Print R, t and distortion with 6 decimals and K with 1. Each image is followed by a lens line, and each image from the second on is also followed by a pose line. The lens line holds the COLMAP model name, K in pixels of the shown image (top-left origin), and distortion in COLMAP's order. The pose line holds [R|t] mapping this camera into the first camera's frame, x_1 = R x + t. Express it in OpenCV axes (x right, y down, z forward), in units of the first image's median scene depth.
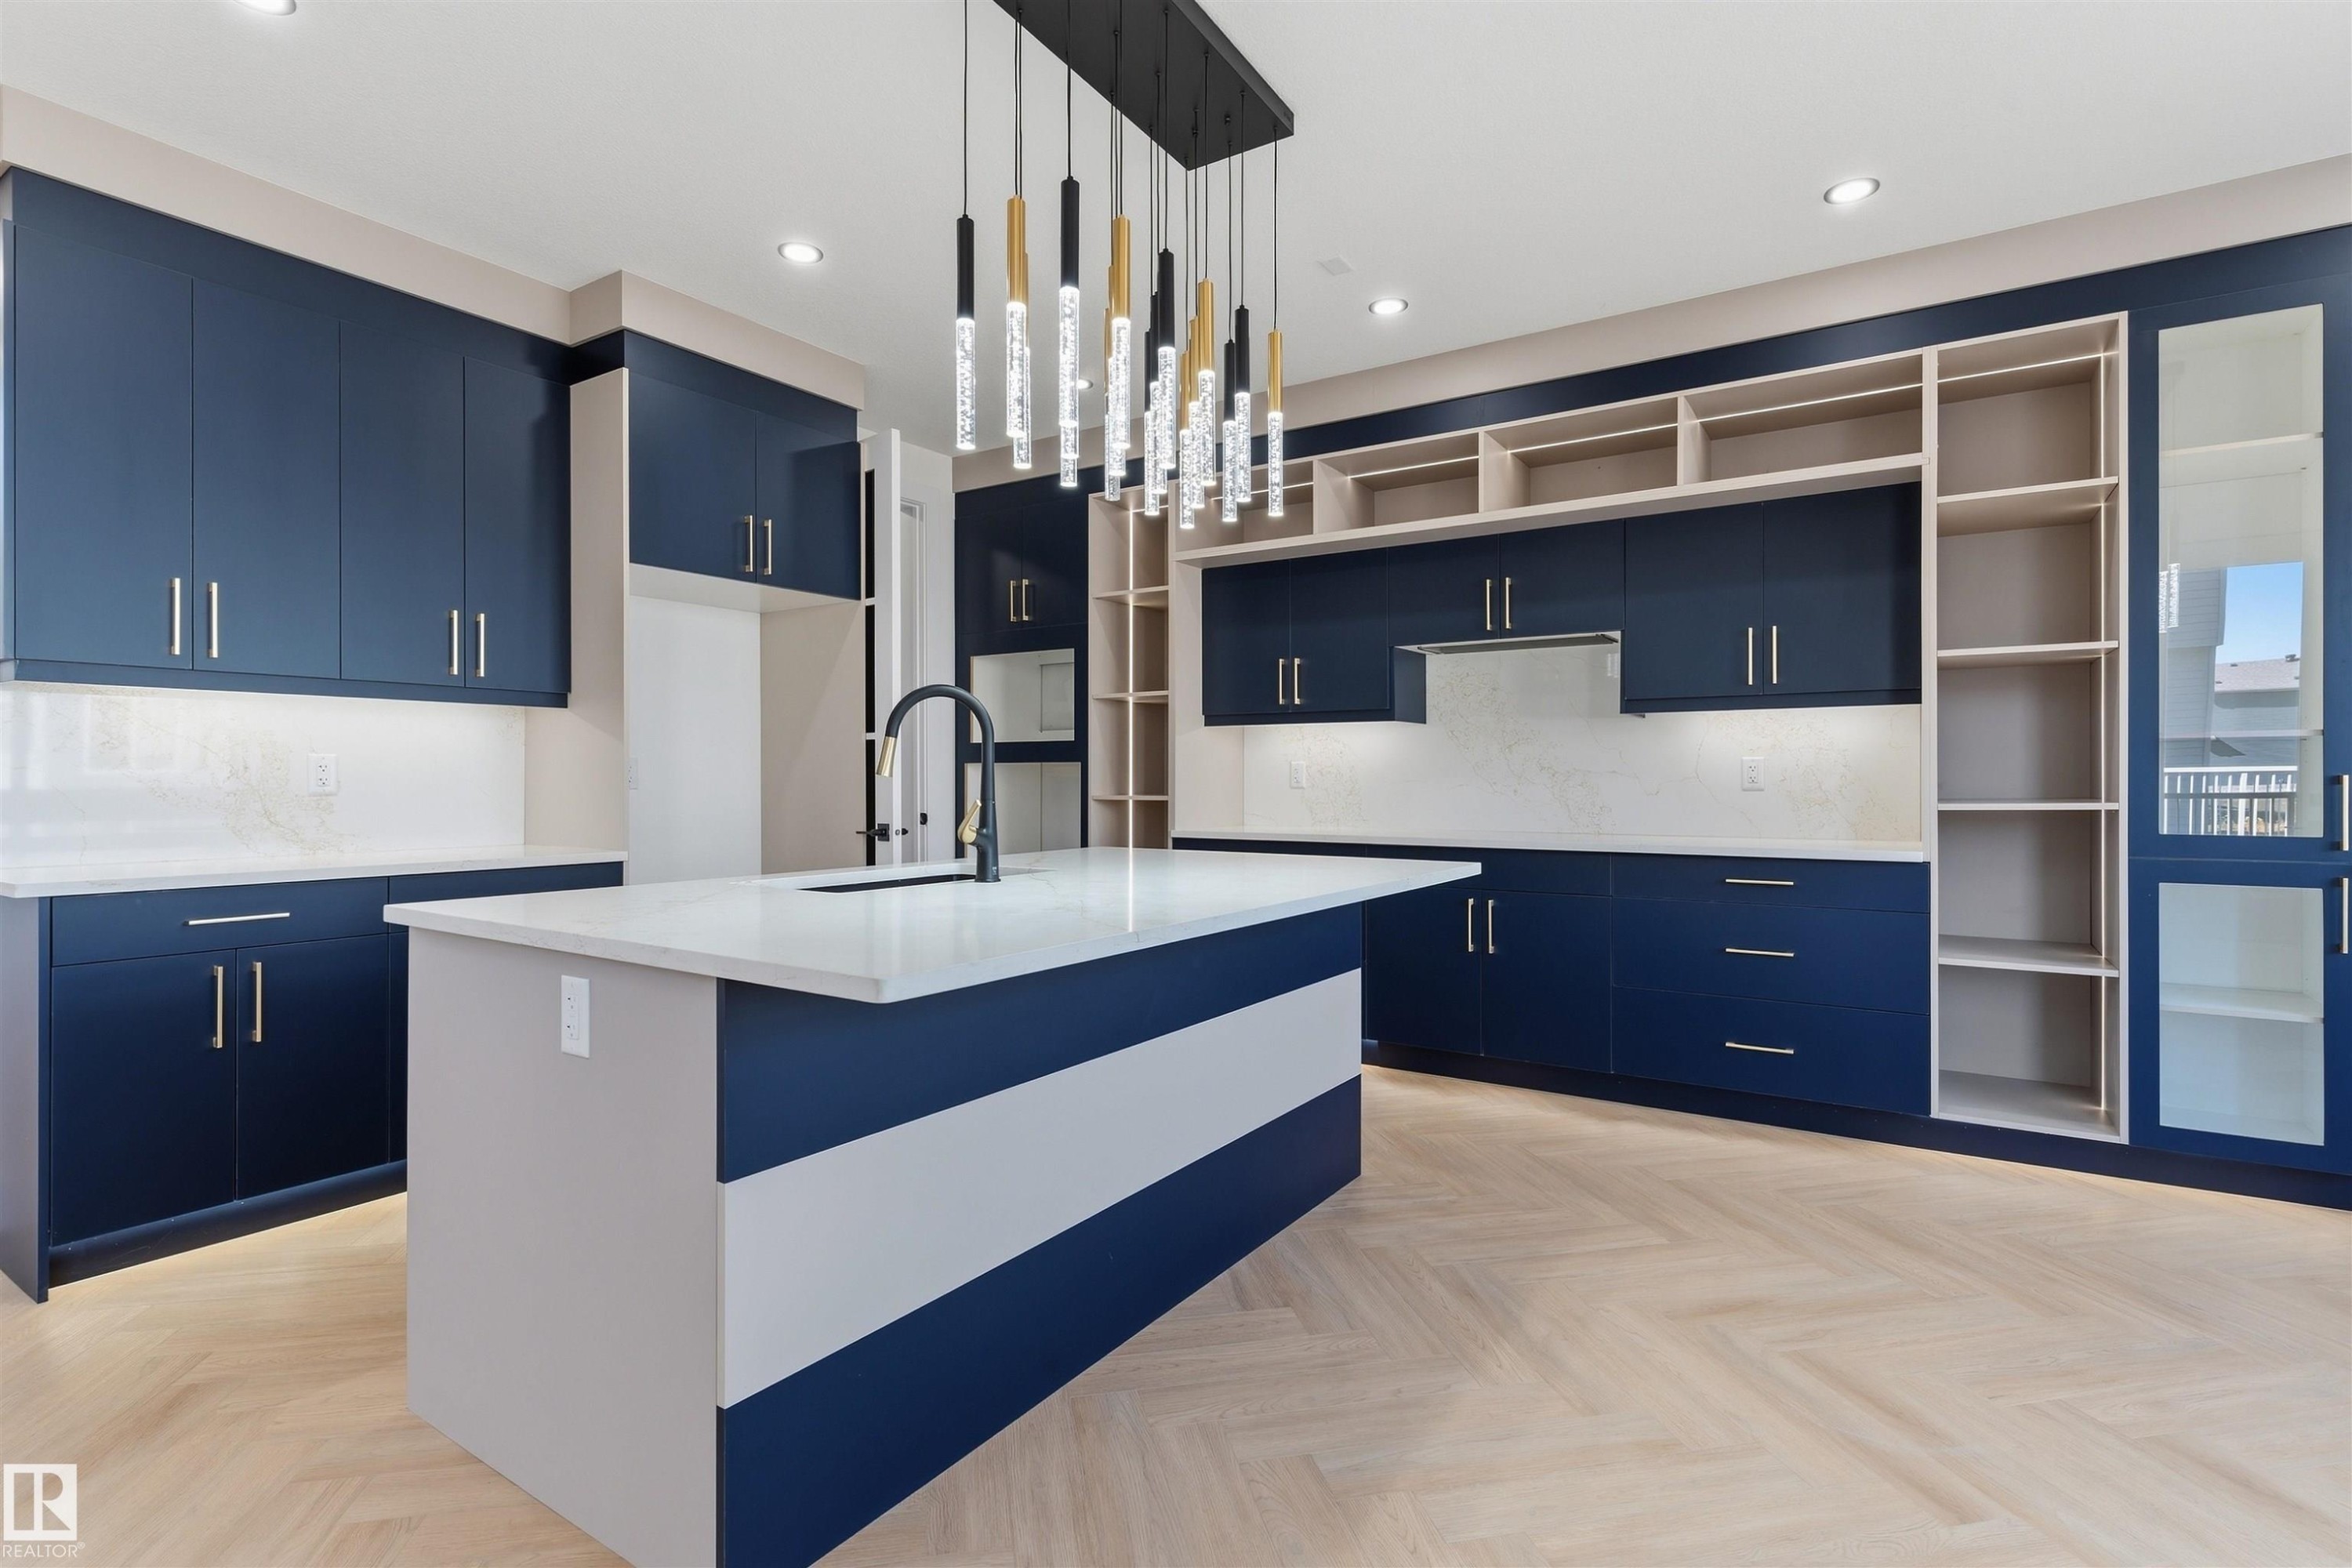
lens RADIAL K [[1114.1, 0, 1183.6], [0, 1114.1, 776.7], [0, 0, 1]] dist [-0.000949, 0.002005]
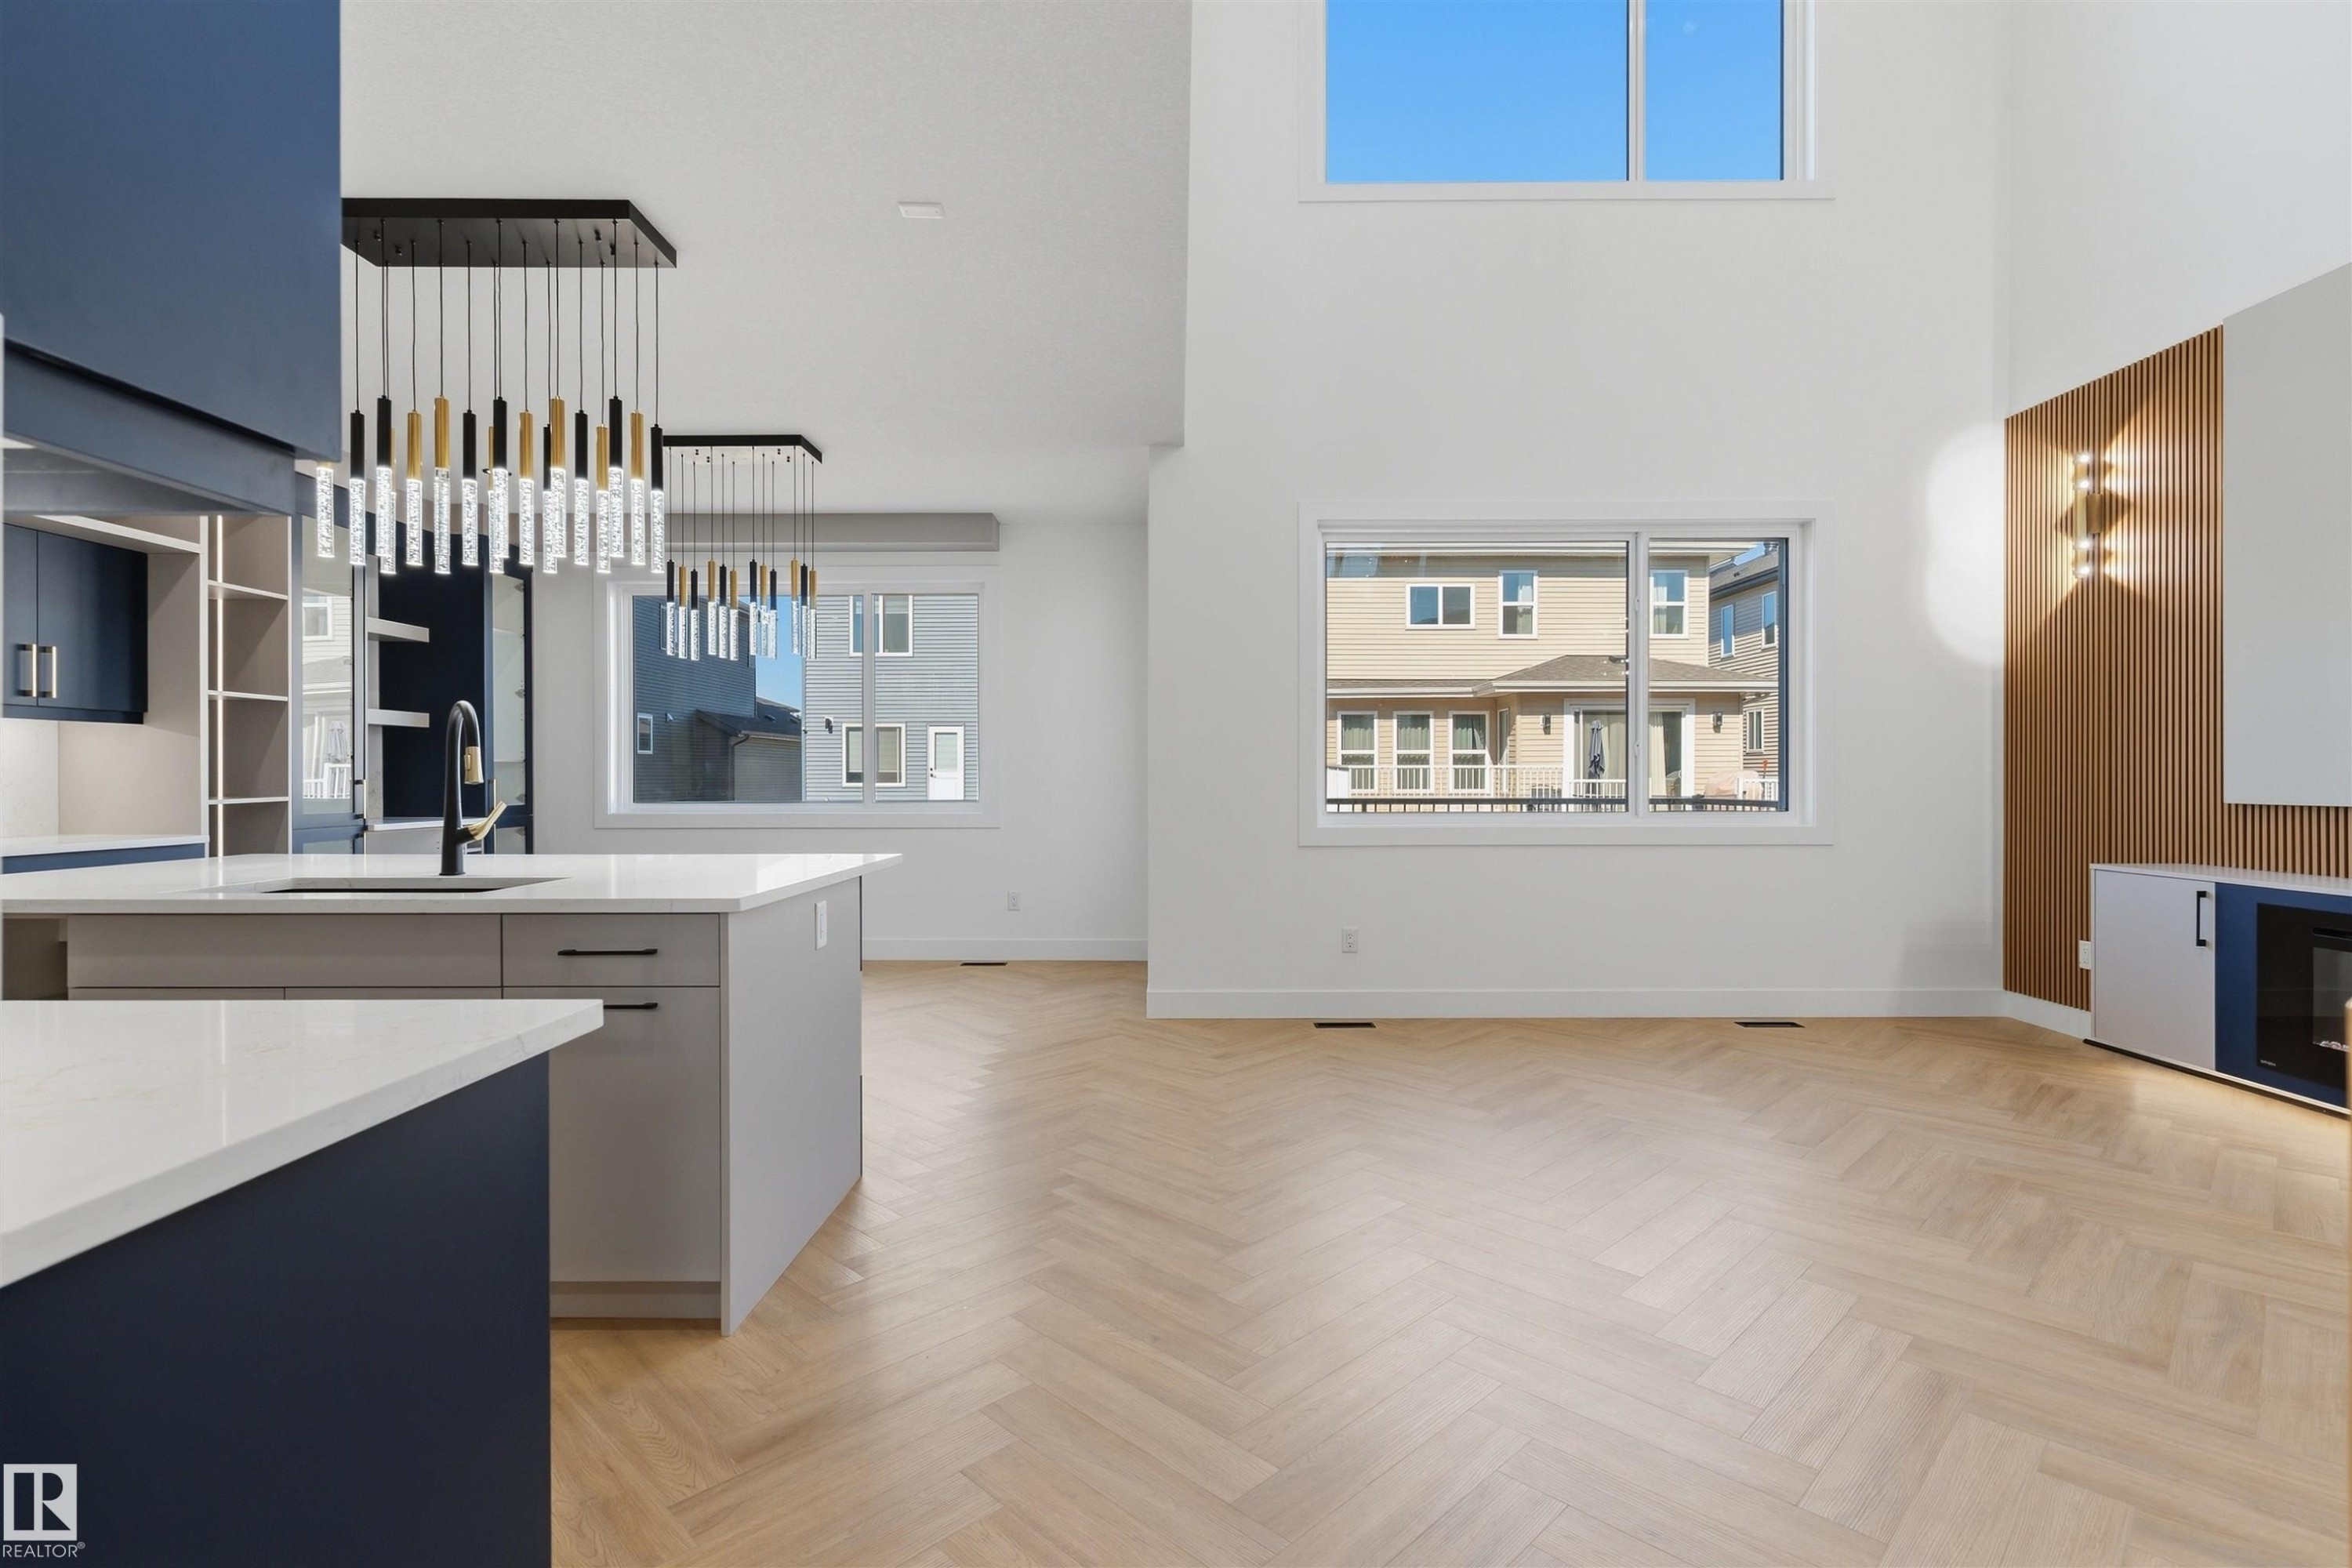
lens RADIAL K [[1114.1, 0, 1164.7], [0, 1114.1, 782.5], [0, 0, 1]] dist [-0.000949, 0.002005]
pose [[-0.536970, -0.003158, 0.843595, -1.128742], [-0.001019, 0.999995, 0.003095, -0.003662], [-0.843601, 0.000803, -0.536971, 0.733924]]
